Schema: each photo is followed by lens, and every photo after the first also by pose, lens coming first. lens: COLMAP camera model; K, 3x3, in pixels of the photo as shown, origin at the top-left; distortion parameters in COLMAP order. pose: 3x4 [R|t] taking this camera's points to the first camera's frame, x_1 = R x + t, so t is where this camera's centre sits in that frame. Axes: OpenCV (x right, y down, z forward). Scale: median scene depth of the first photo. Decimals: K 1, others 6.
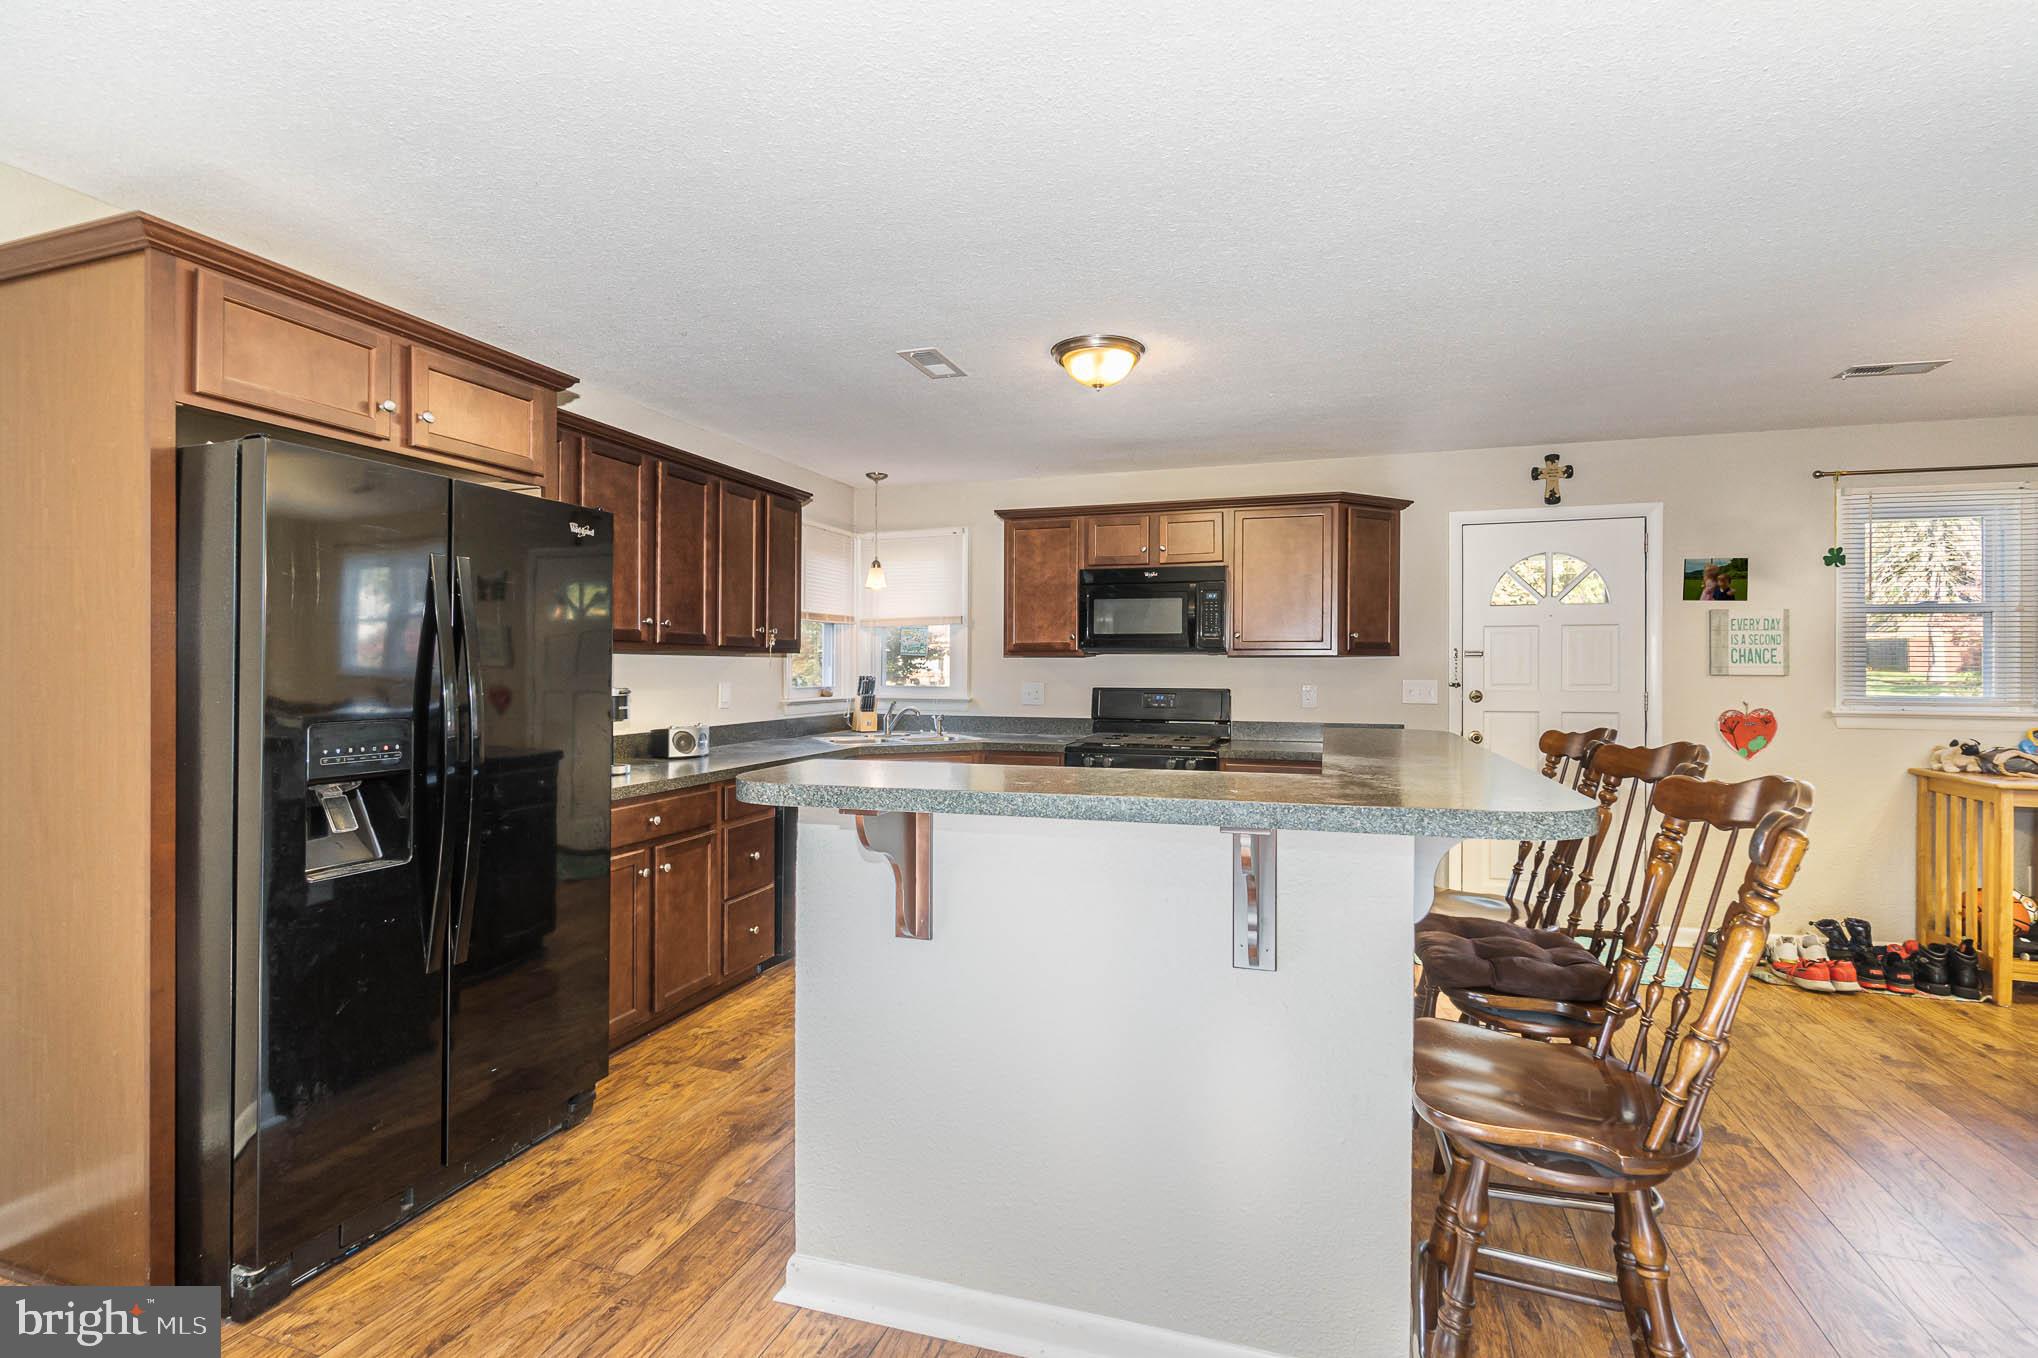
lens RADIAL K [[887.0, 0, 1031.0], [0, 887.0, 677.2], [0, 0, 1]] dist [-0.012118, -0.000659]
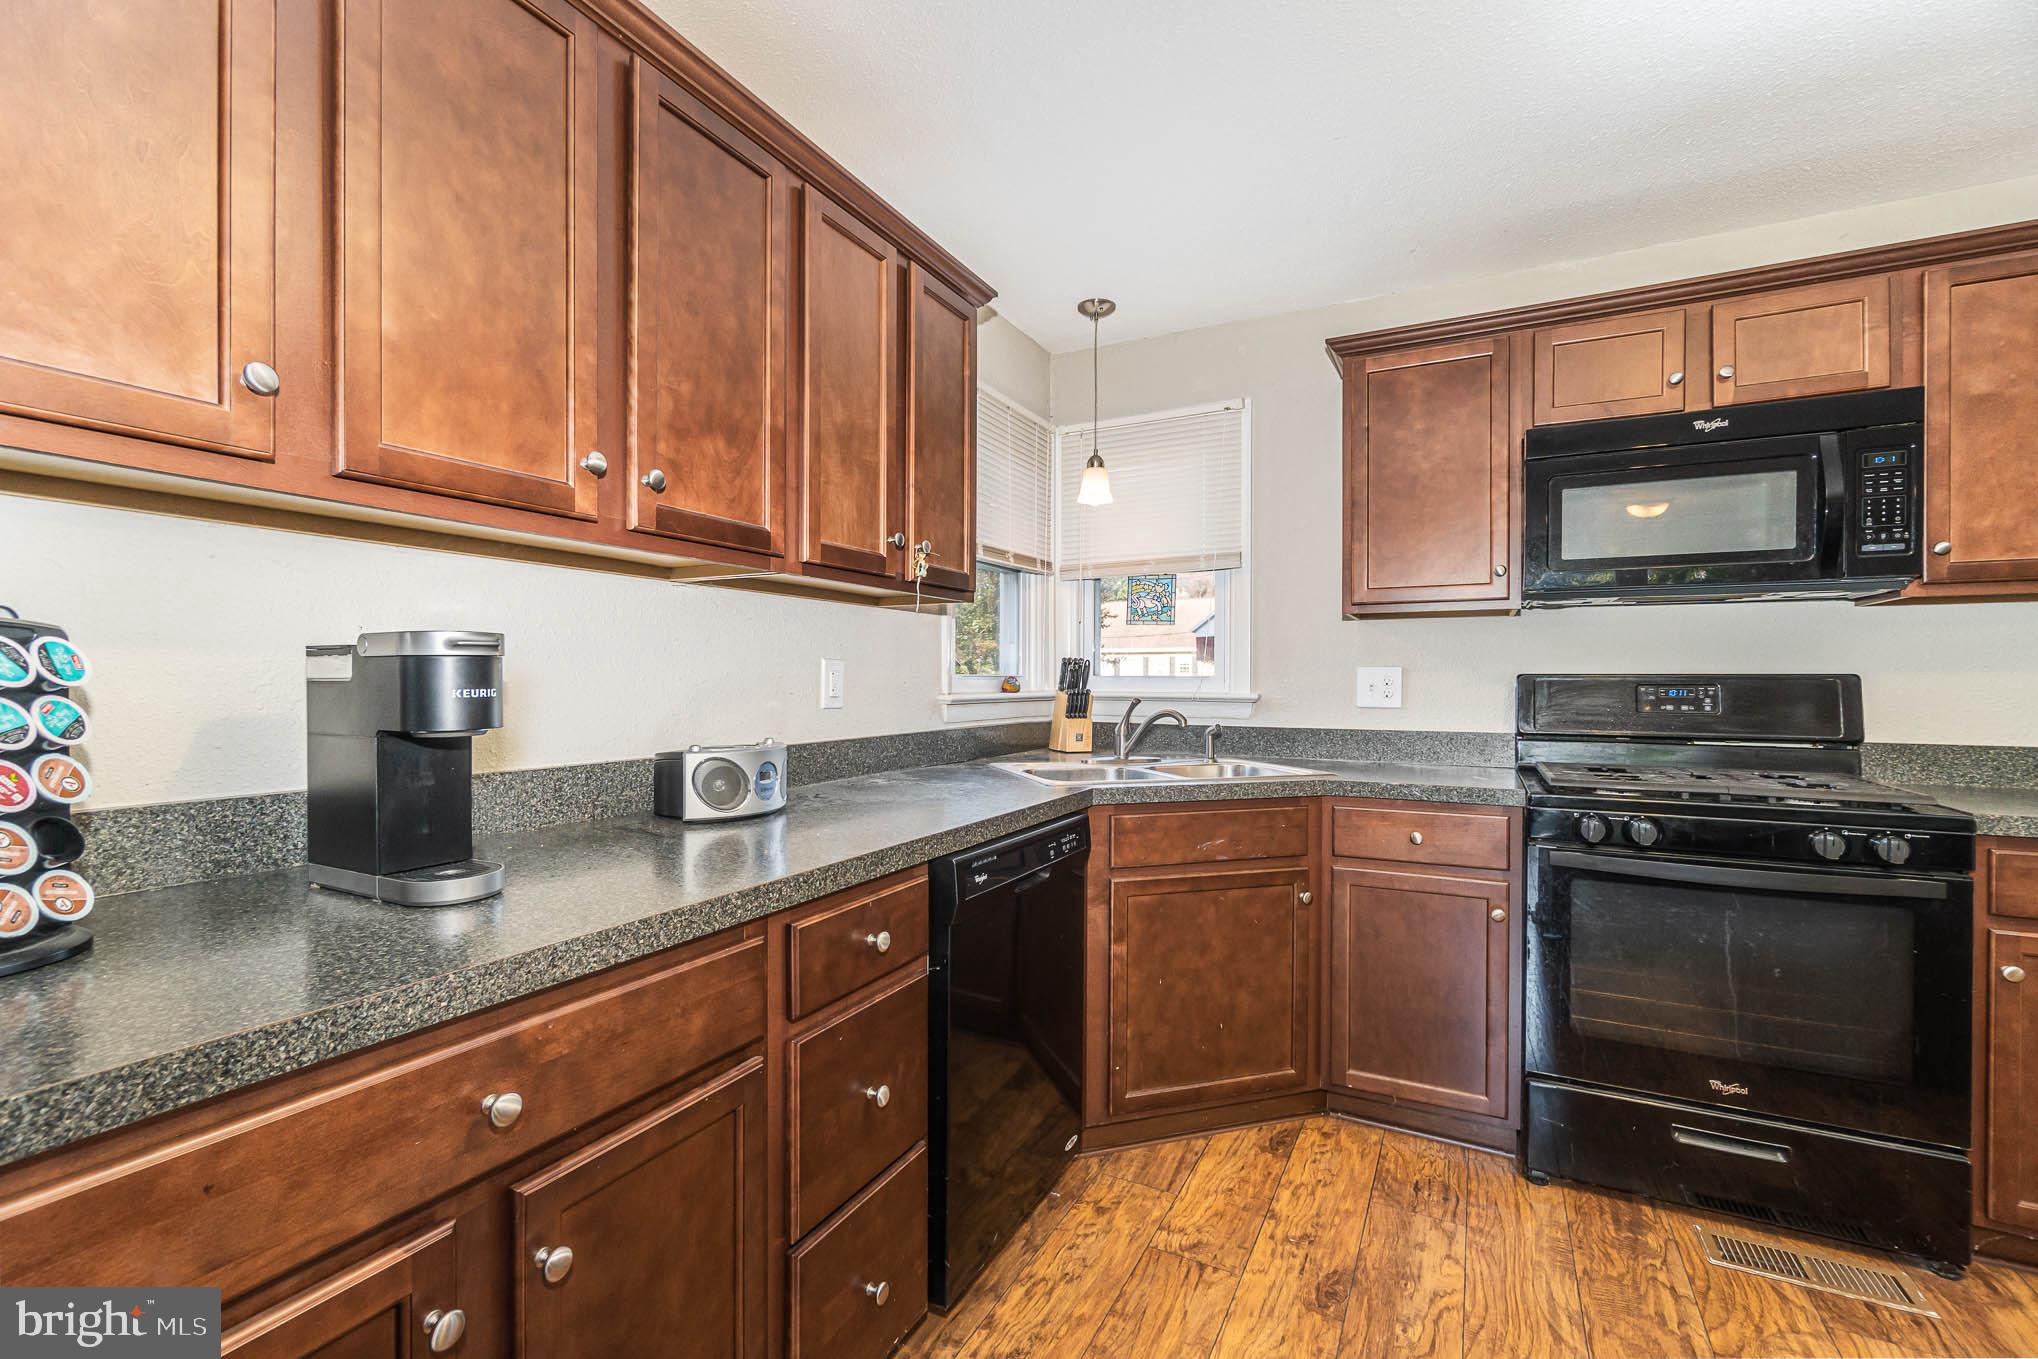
lens RADIAL K [[887.0, 0, 1019.4], [0, 887.0, 693.8], [0, 0, 1]] dist [-0.012118, -0.000659]
pose [[0.985535, 0.002464, -0.169455, -0.147747], [-0.001261, 0.999973, 0.007207, 0.022123], [0.169468, -0.006889, 0.985512, 0.501232]]
